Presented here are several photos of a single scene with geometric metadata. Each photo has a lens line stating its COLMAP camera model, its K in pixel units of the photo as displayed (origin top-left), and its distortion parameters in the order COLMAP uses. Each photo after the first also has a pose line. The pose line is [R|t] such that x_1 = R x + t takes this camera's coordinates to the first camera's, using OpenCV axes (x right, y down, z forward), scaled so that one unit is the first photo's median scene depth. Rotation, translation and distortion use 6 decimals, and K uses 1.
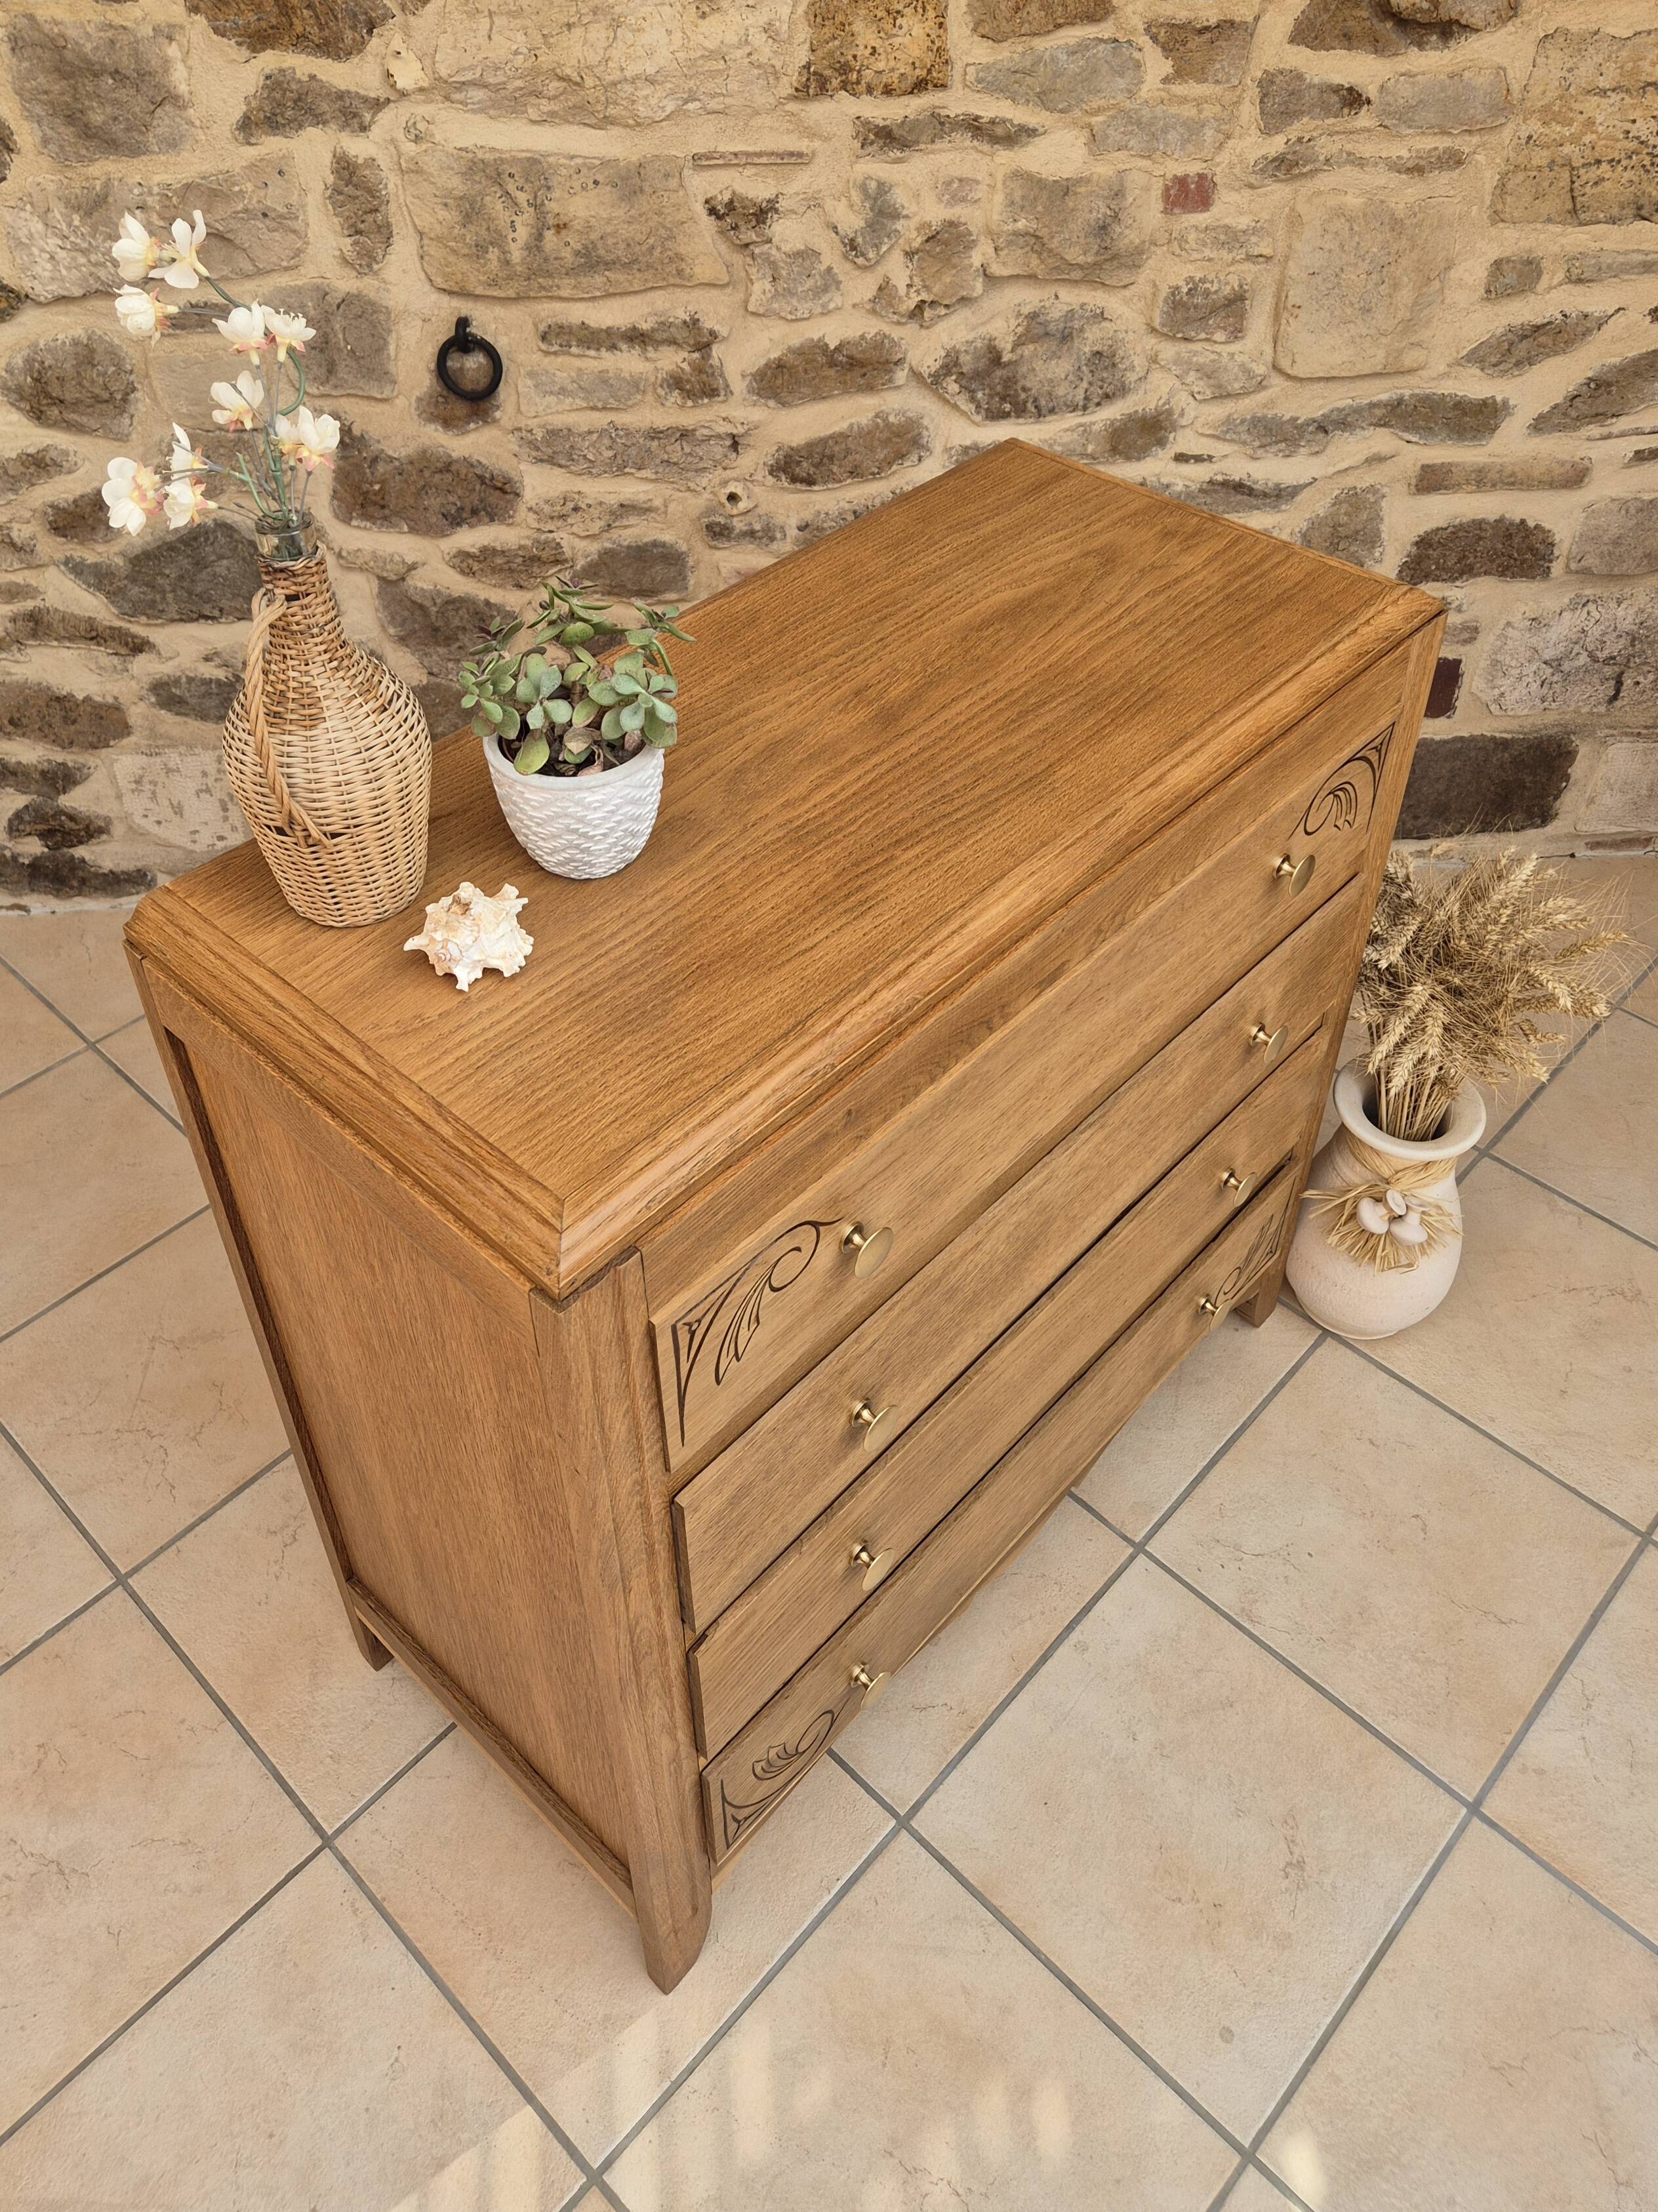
lens RADIAL K [[1757.7, 0, 814.5], [0, 1757.7, 901.7], [0, 0, 1]] dist [0.068781, -0.057895]
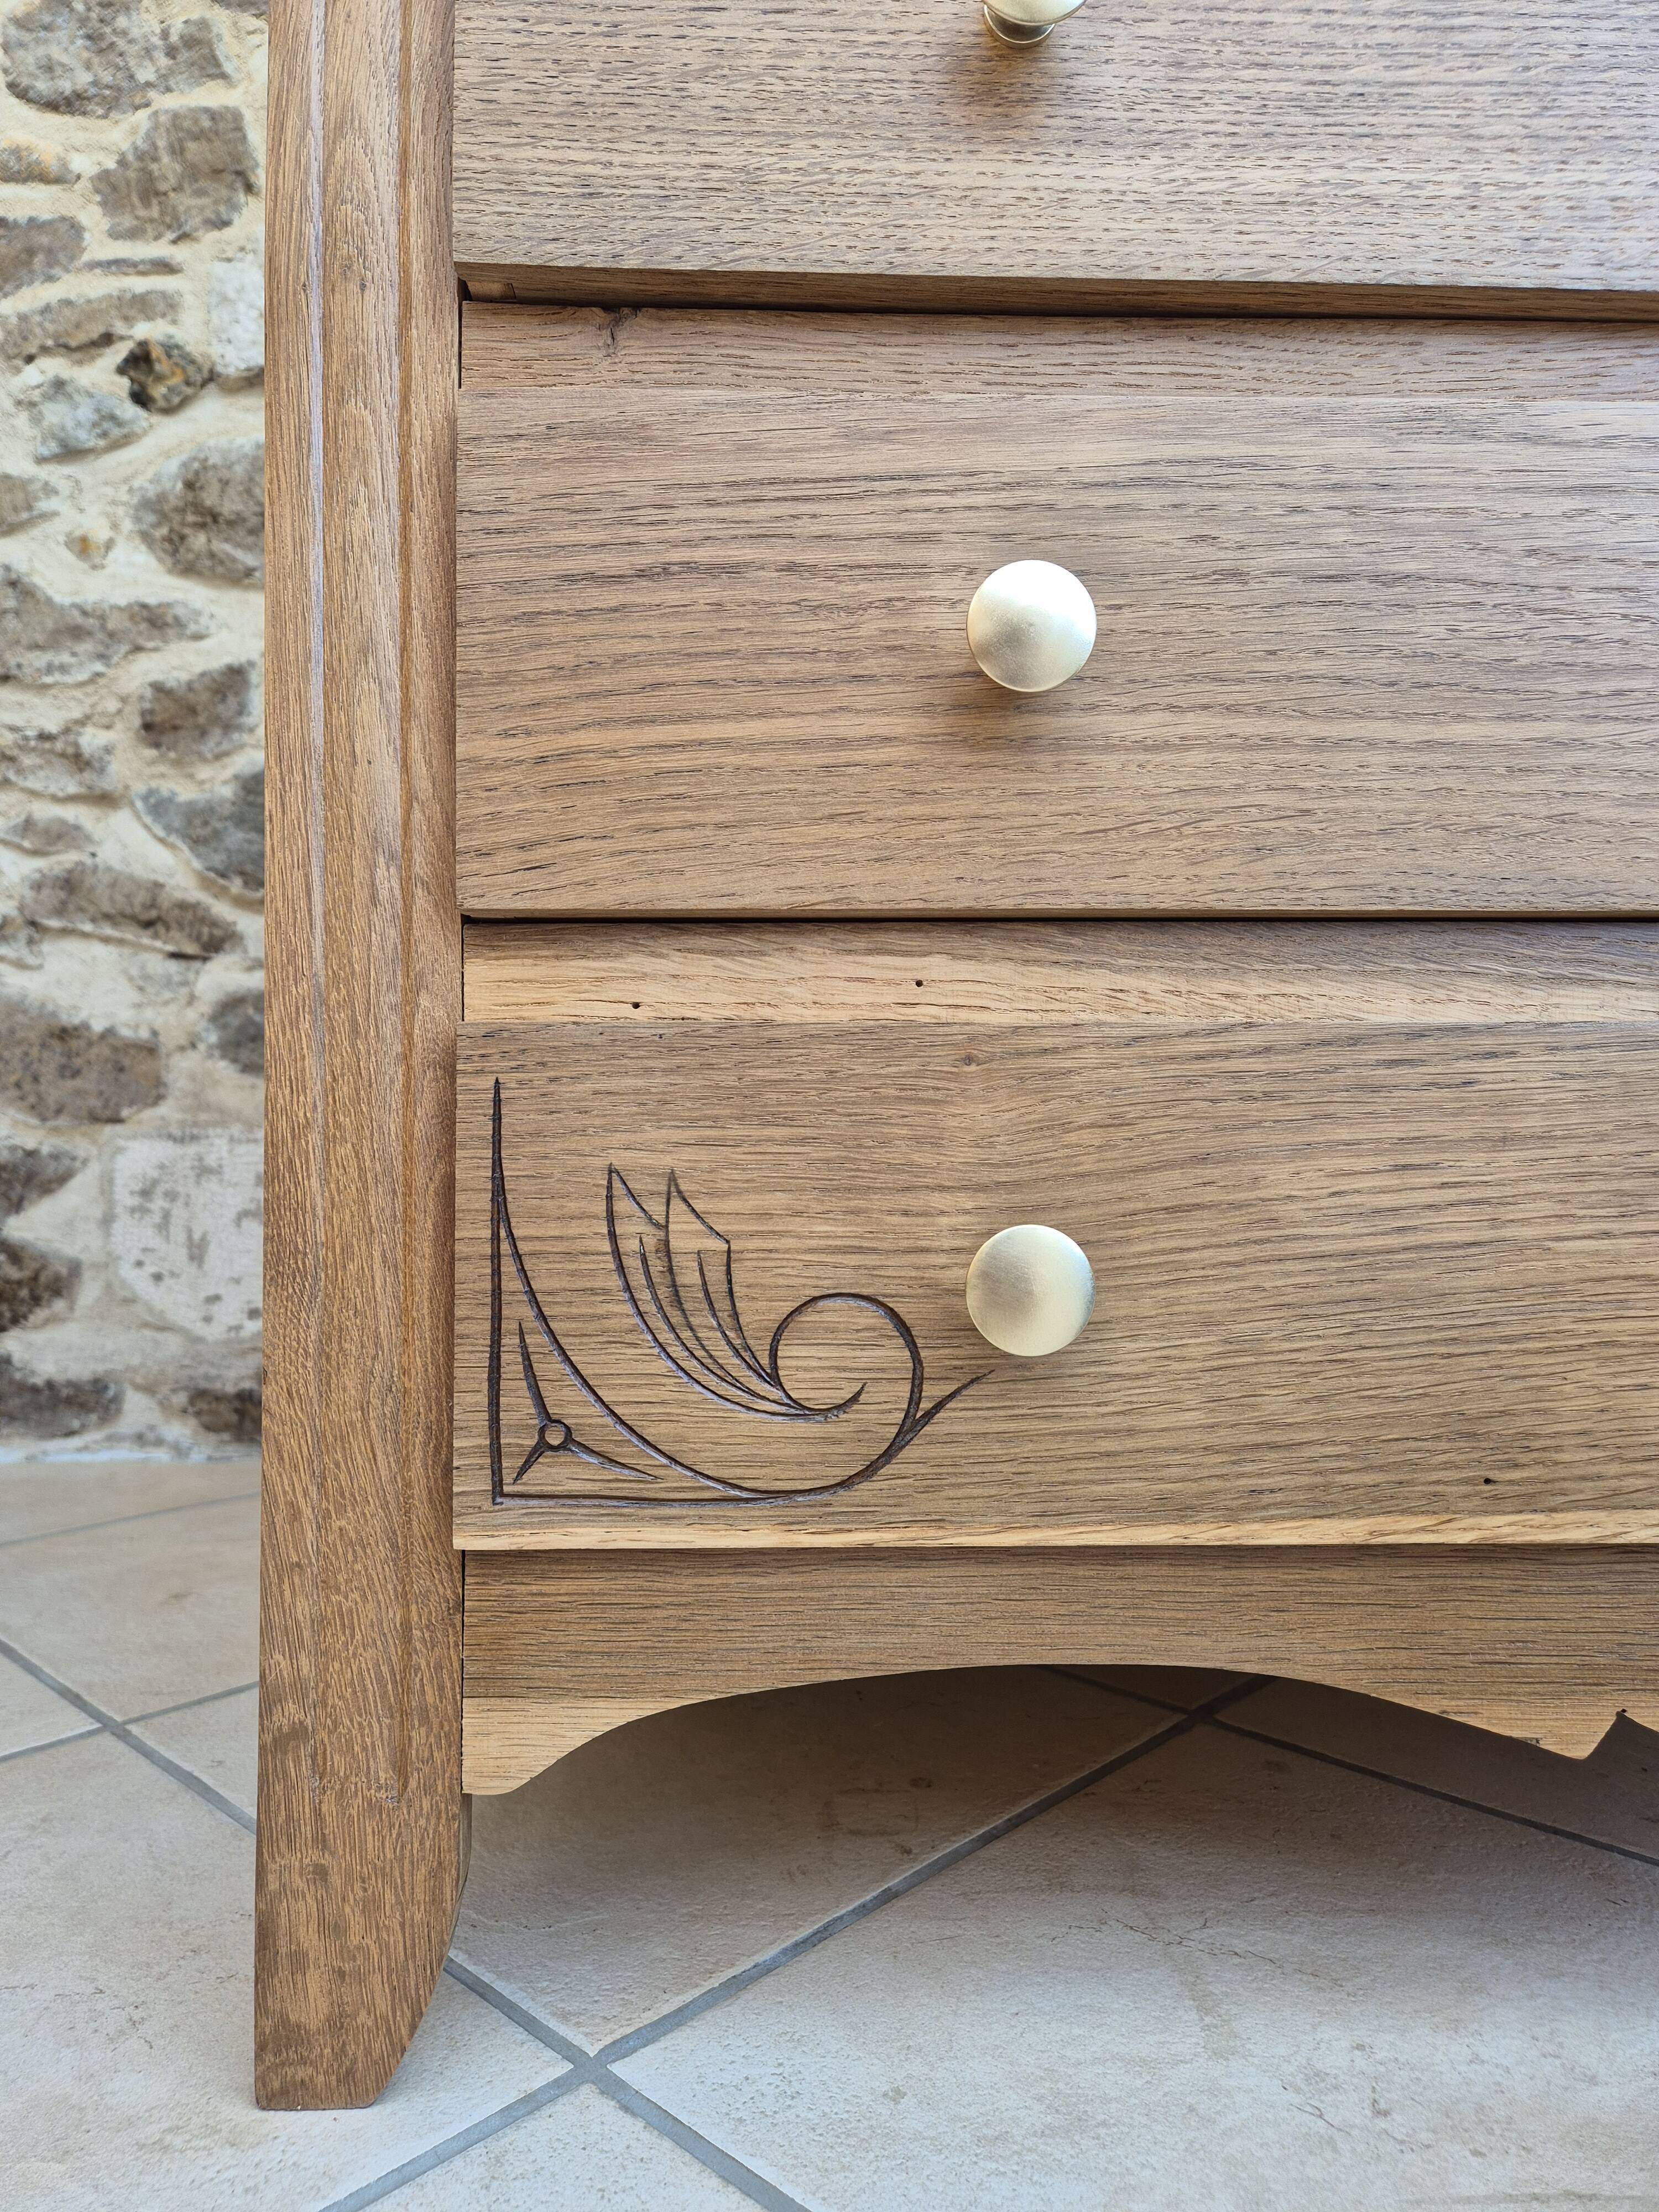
lens RADIAL K [[1498.0, 0, 802.8], [0, 1498.0, 1085.6], [0, 0, 1]] dist [0.068333, -0.073259]
pose [[0.999897, 0.010714, -0.009554, -0.184932], [-0.014354, 0.757059, -0.653188, 0.284667], [0.000235, 0.653258, 0.757135, 0.704394]]
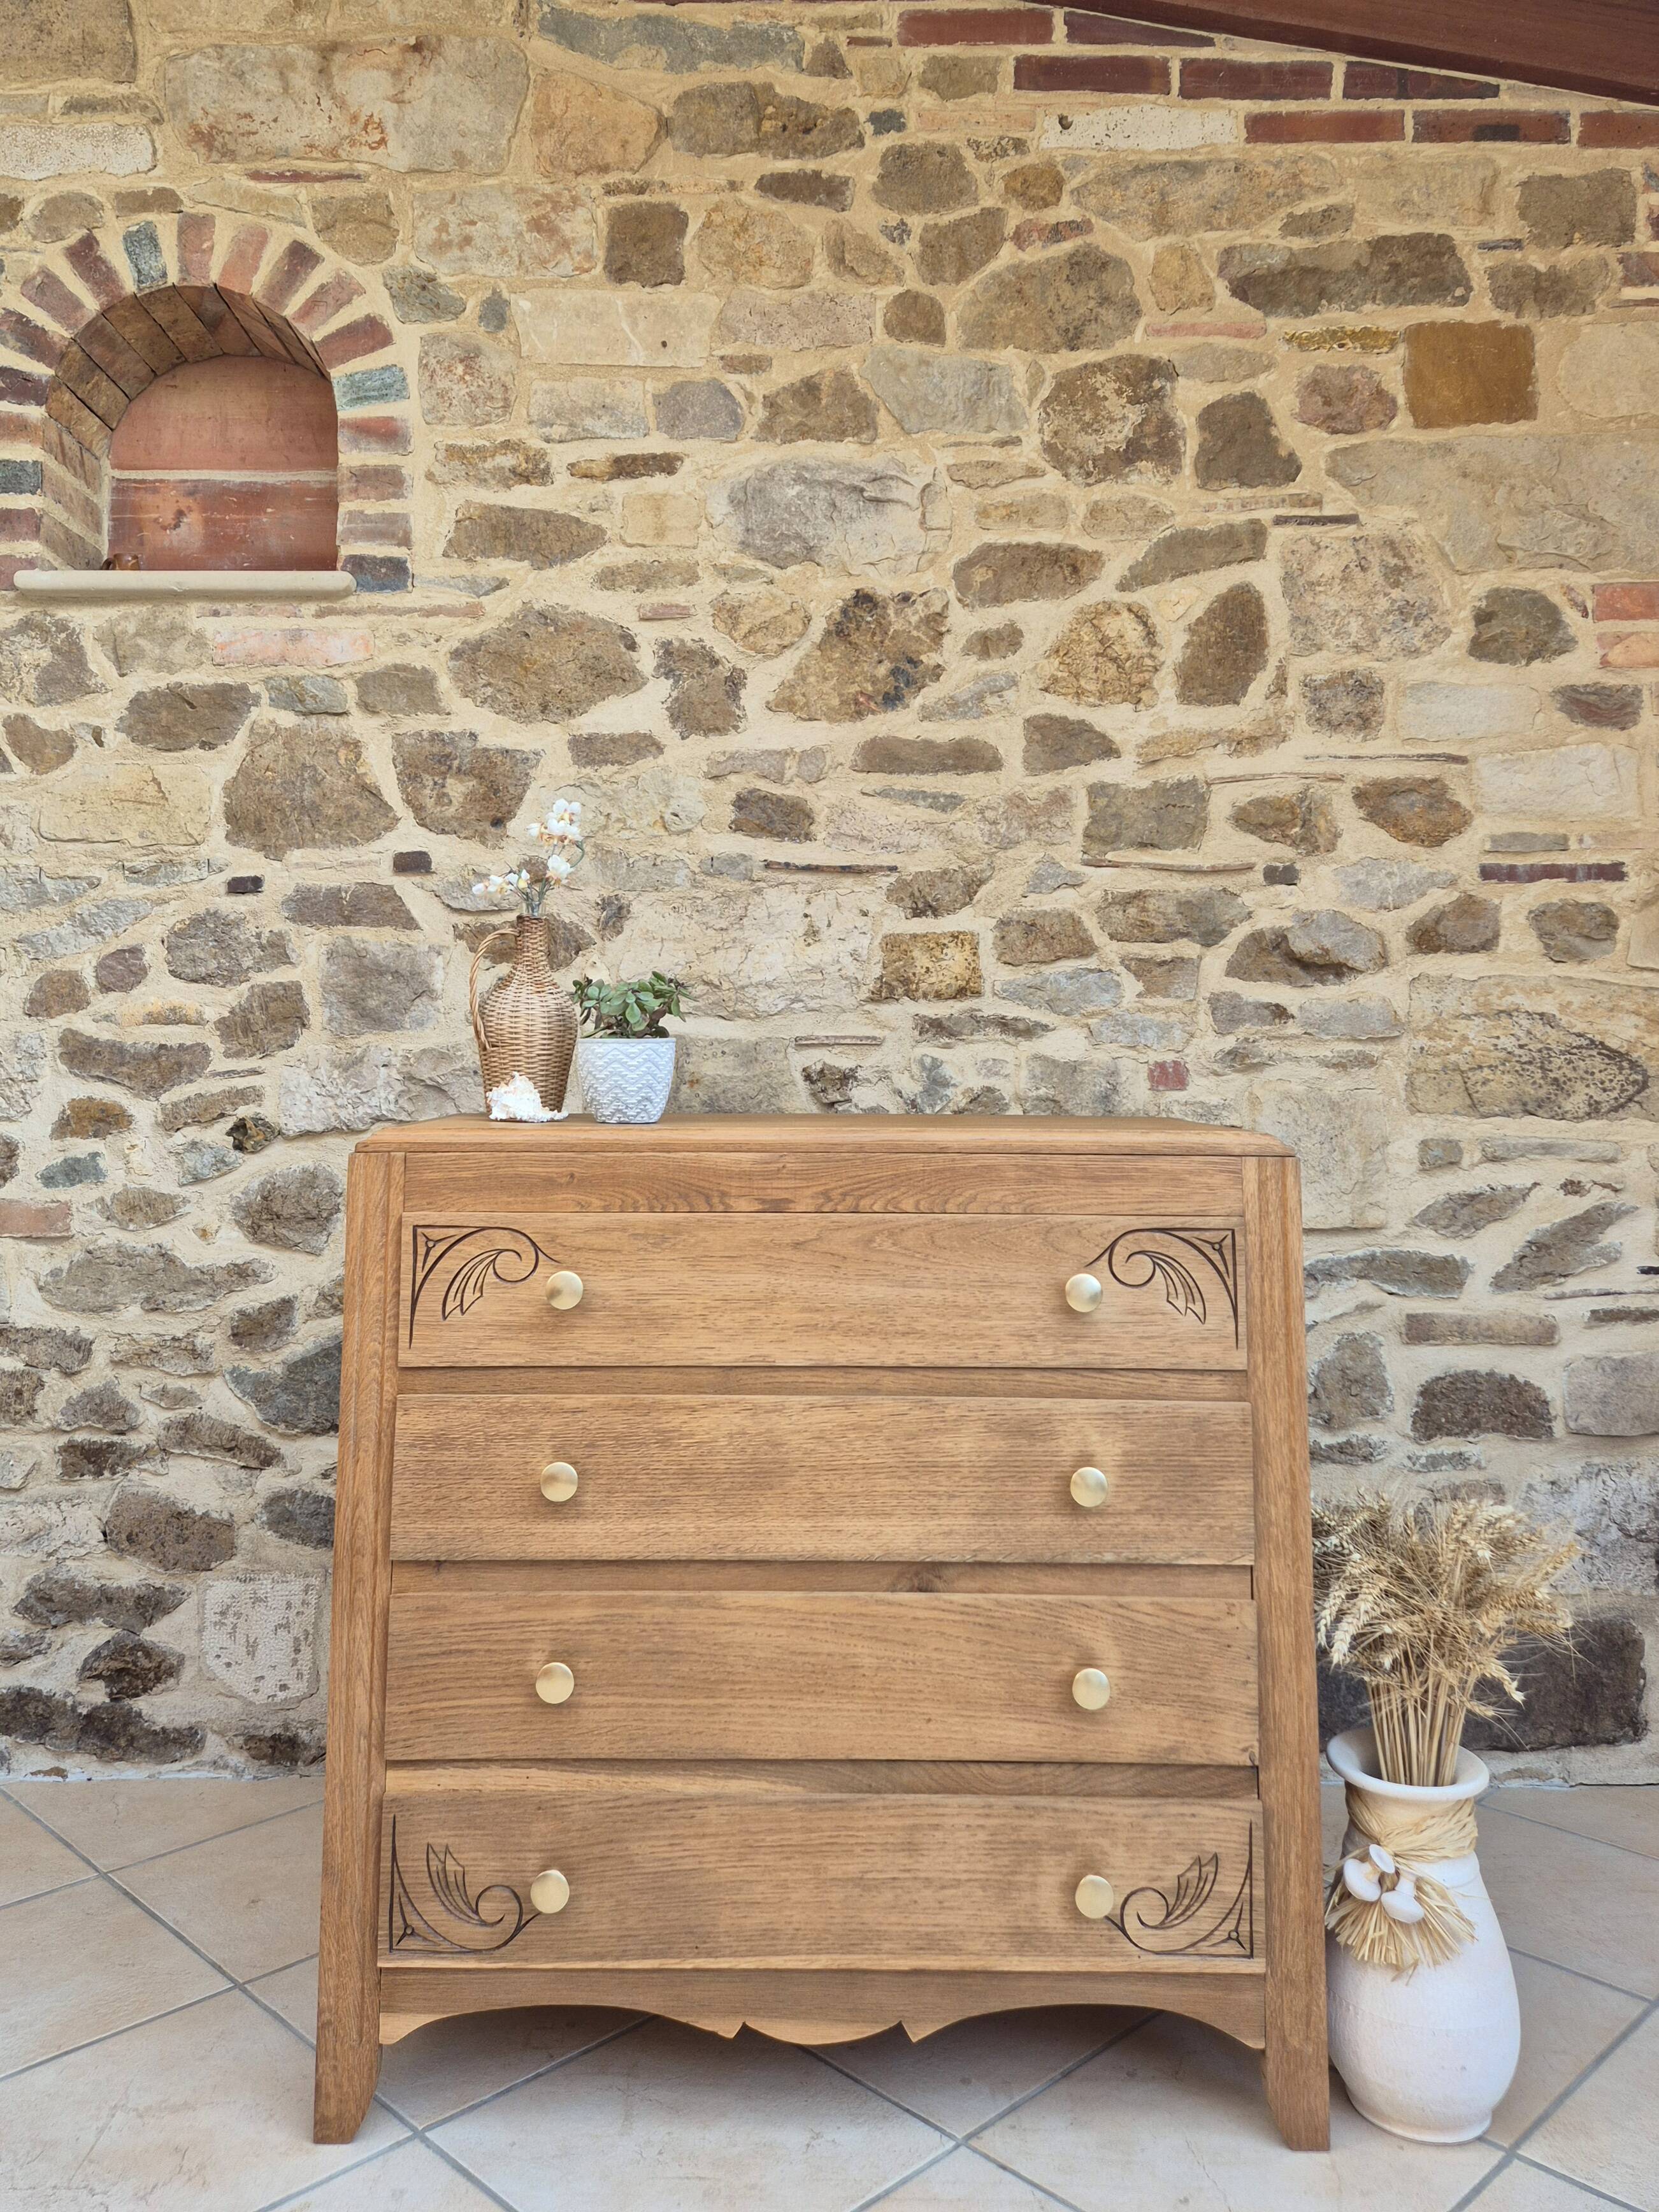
lens RADIAL K [[1694.3, 0, 784.0], [0, 1694.3, 920.5], [0, 0, 1]] dist [0.095400, -0.090634]
pose [[0.999043, 0.013287, -0.041668, -0.023069], [-0.038757, 0.710437, -0.702693, 0.406567], [0.020266, 0.703635, 0.710272, 0.012217]]
